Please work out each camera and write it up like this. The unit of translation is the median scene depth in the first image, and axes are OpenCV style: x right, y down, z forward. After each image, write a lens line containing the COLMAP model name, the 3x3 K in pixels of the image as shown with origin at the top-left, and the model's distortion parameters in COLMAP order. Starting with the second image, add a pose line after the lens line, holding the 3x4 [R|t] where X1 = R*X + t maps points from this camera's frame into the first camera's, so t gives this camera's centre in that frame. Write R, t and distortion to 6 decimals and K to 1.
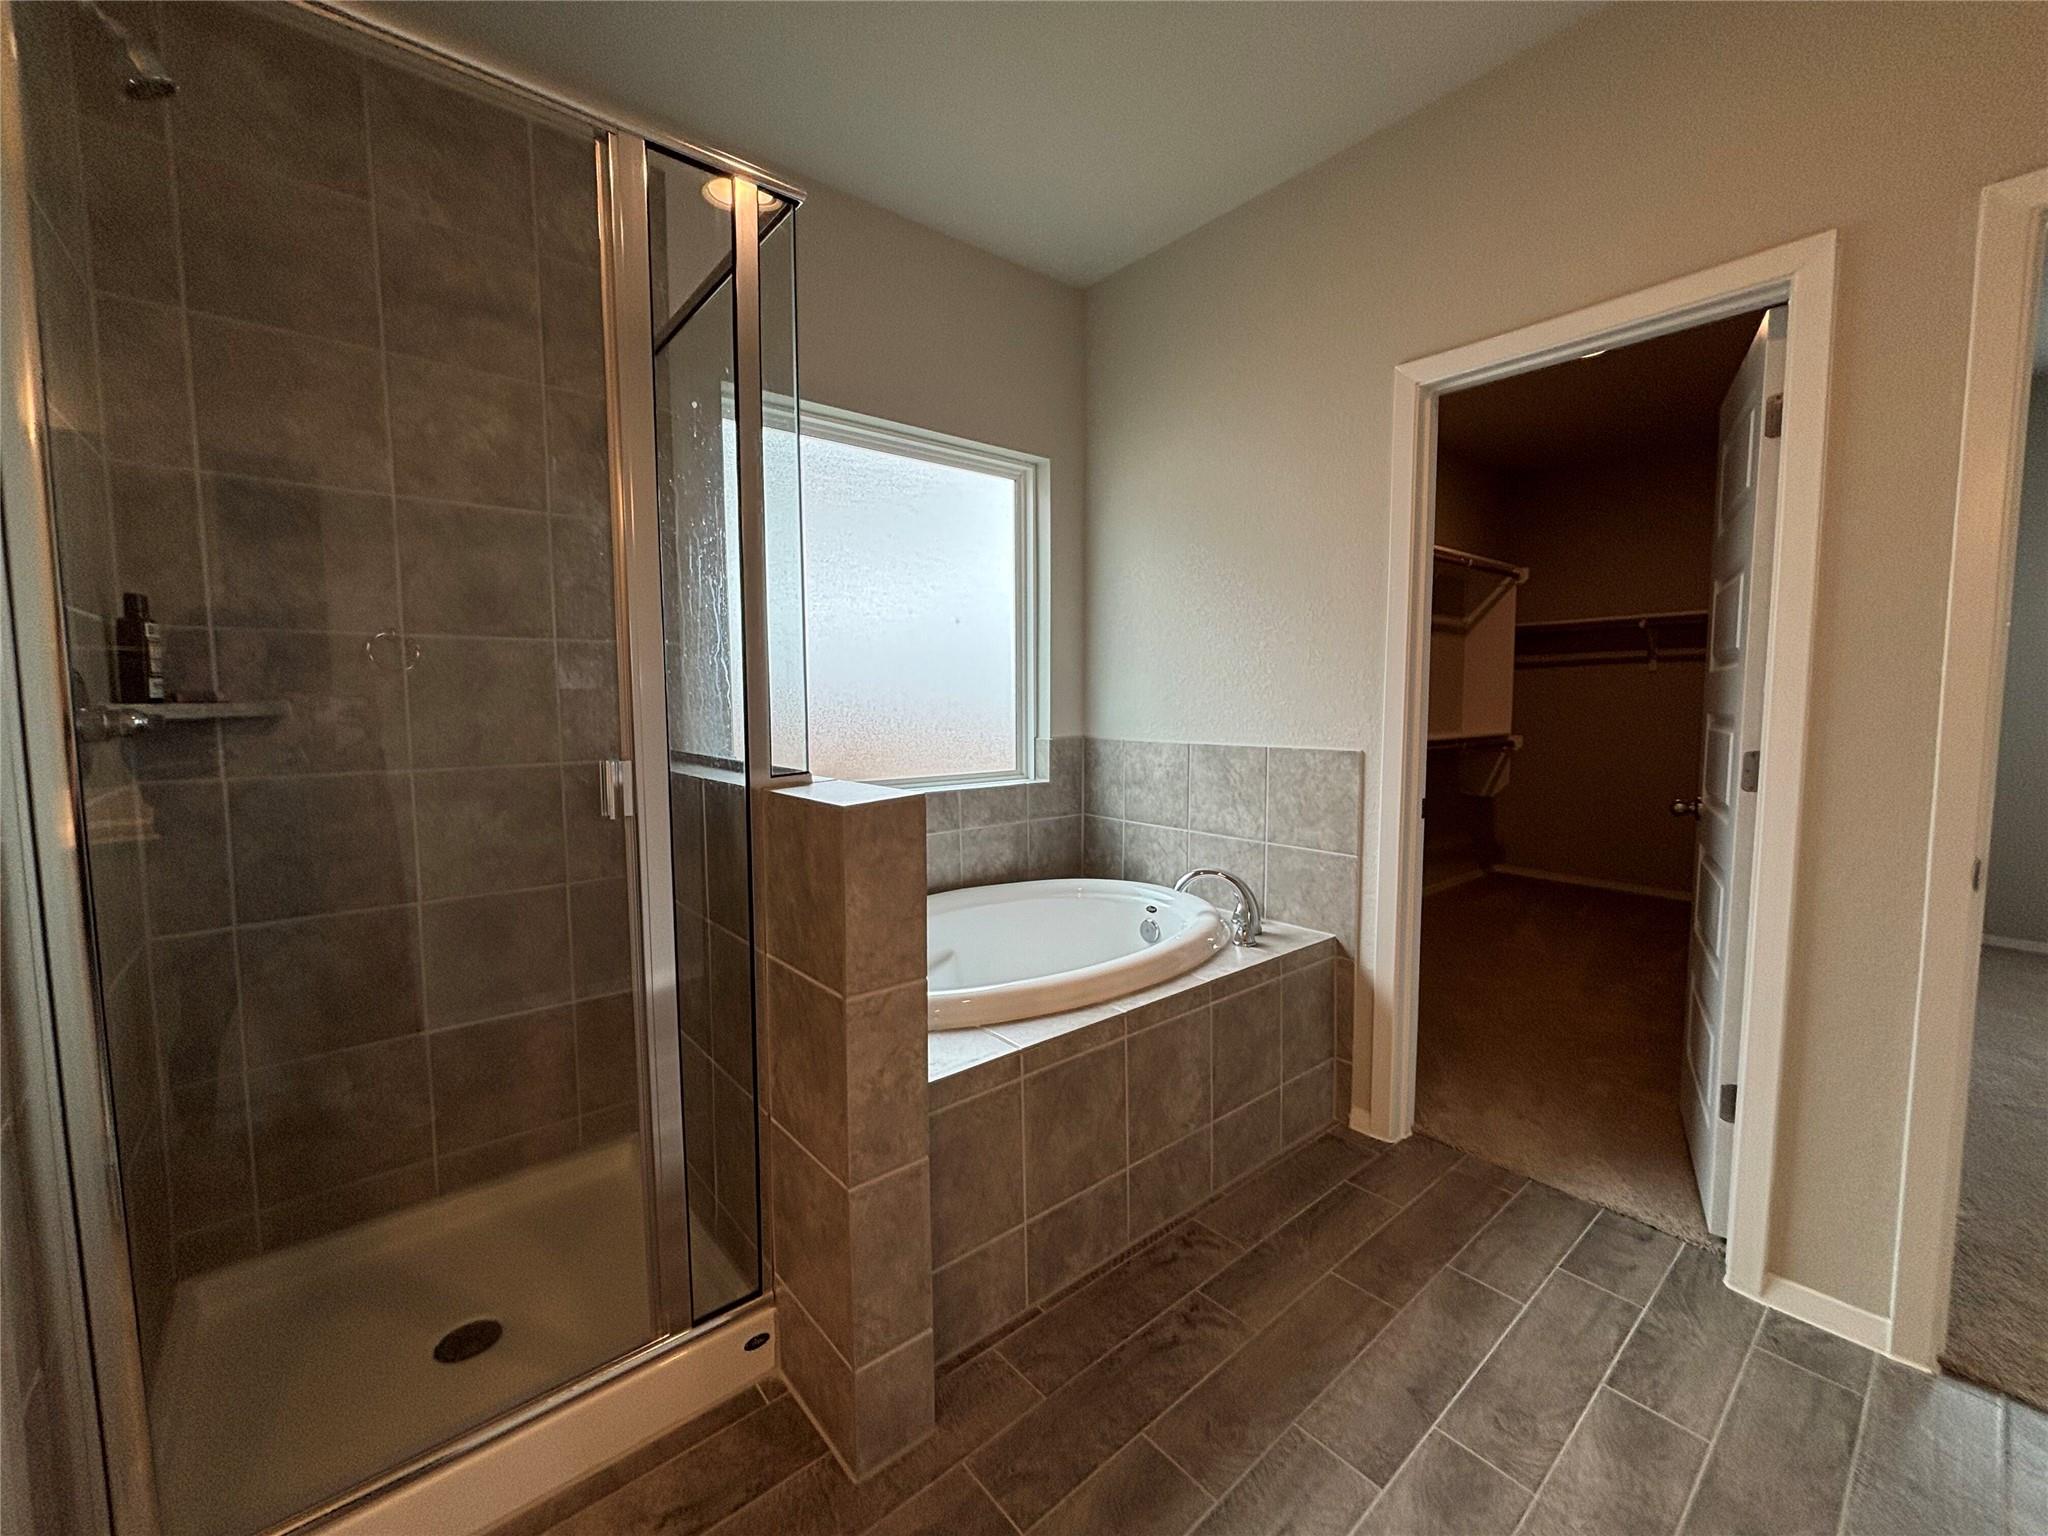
lens RADIAL K [[828.3, 0, 1030.7], [0, 828.3, 774.2], [0, 0, 1]] dist [0.004756, -0.001004]
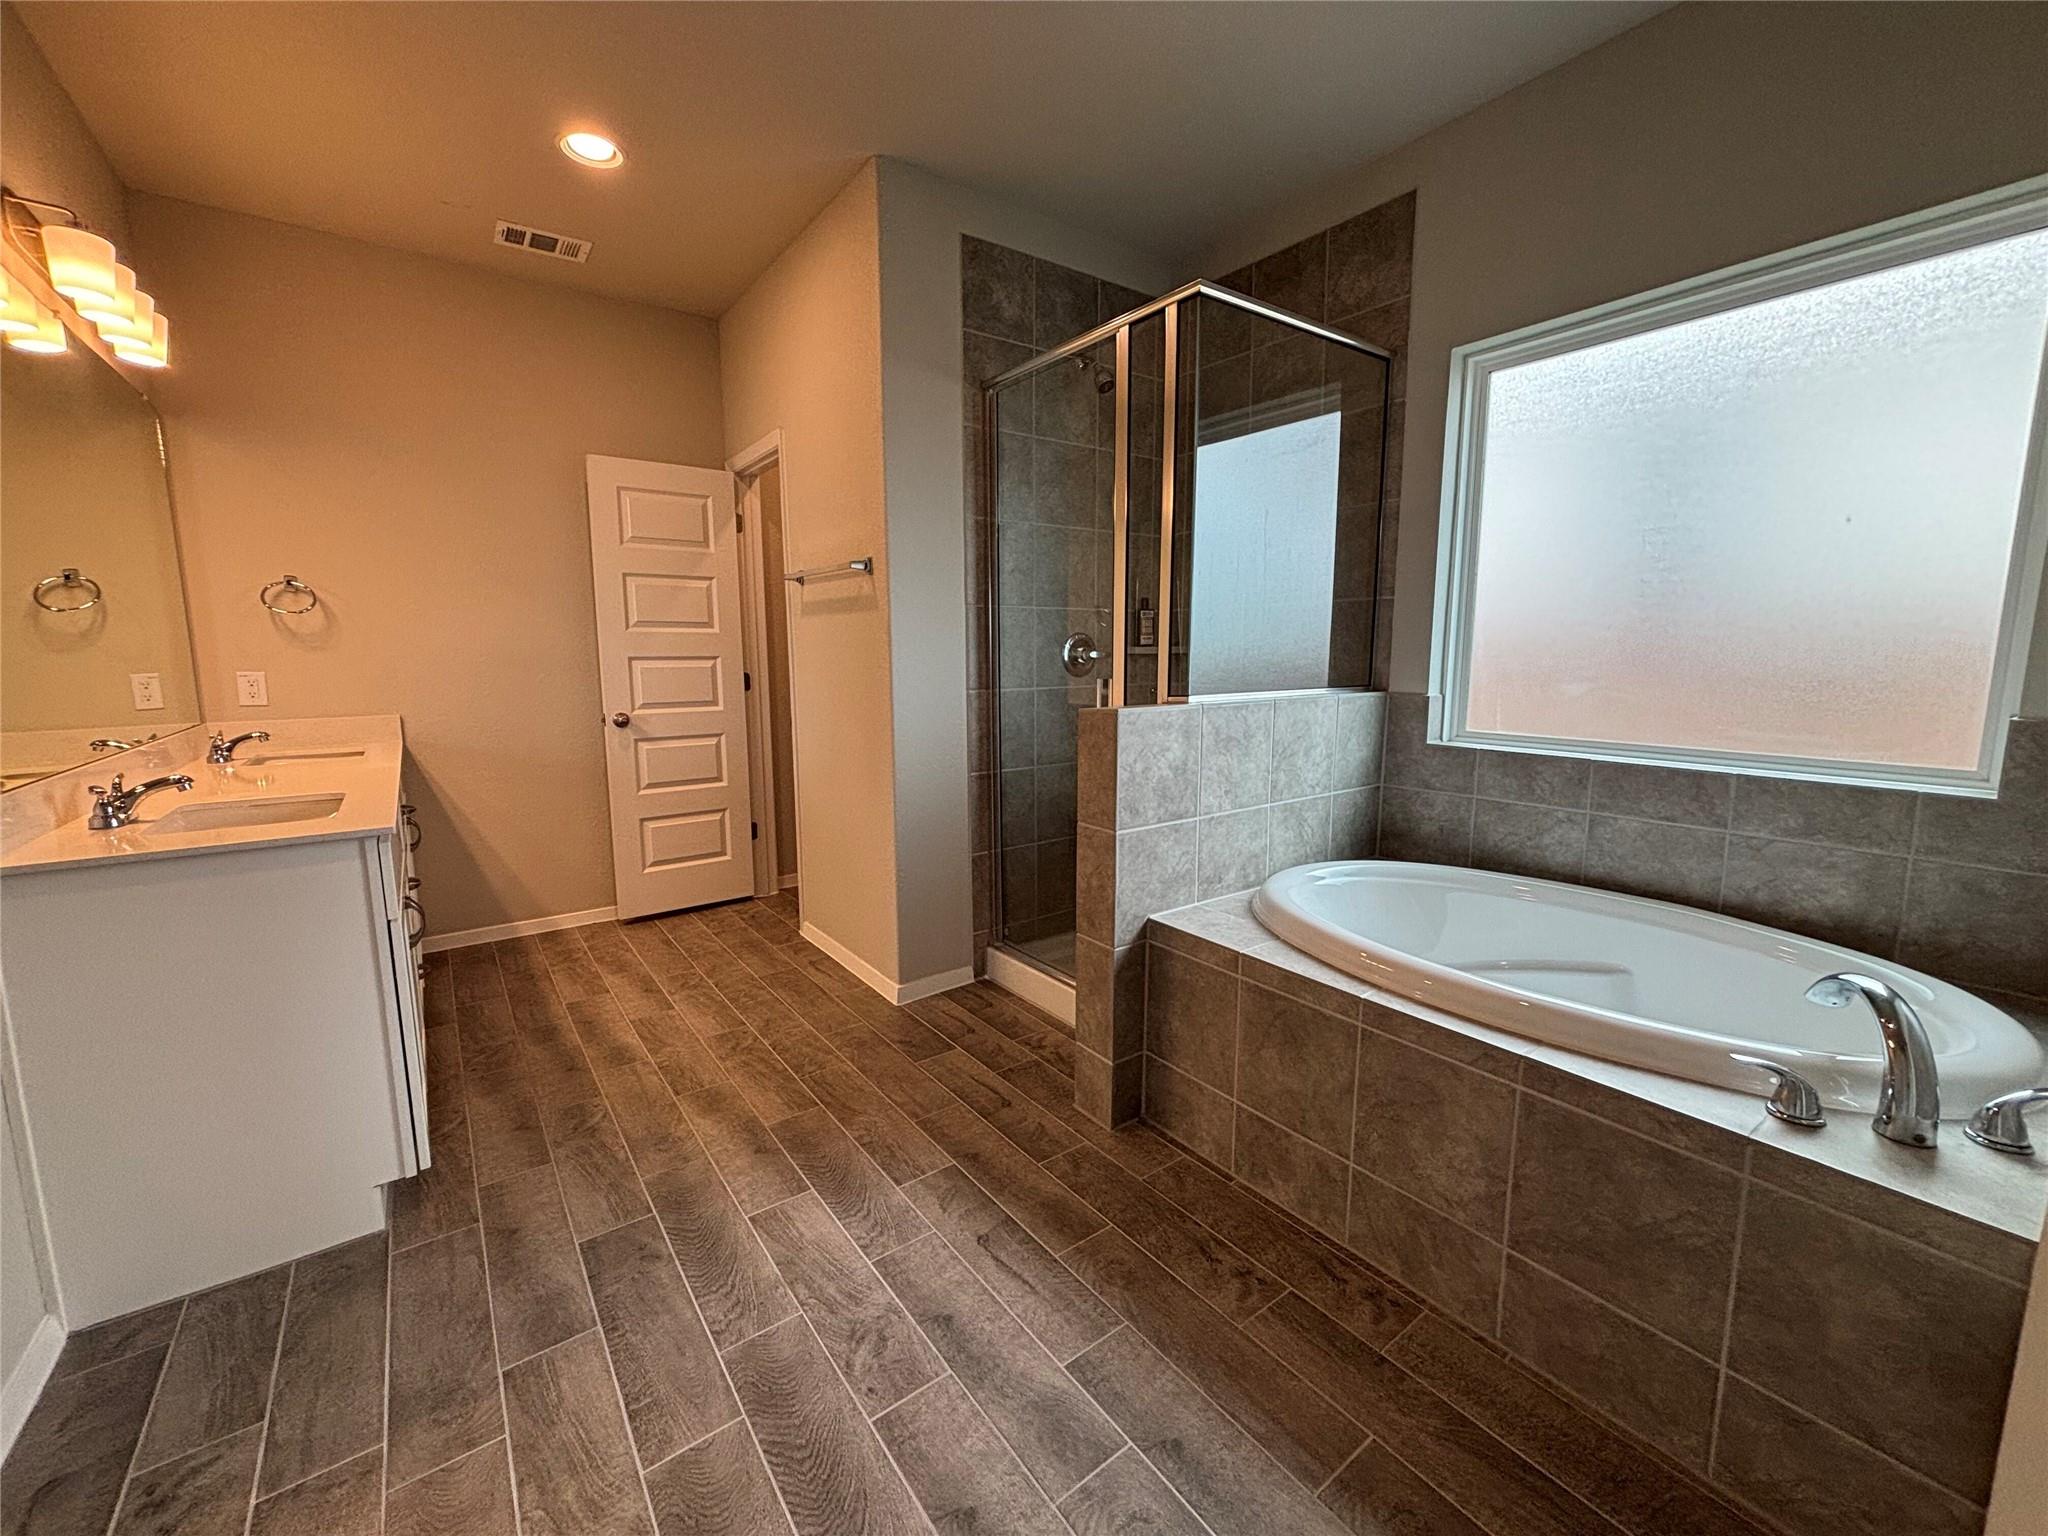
lens RADIAL K [[828.3, 0, 1029.4], [0, 828.3, 761.2], [0, 0, 1]] dist [0.004756, -0.001004]
pose [[-0.065084, 0.141880, -0.987742, 0.999269], [-0.088828, 0.985087, 0.147351, -0.067557], [0.993918, 0.097329, -0.051510, 0.662793]]
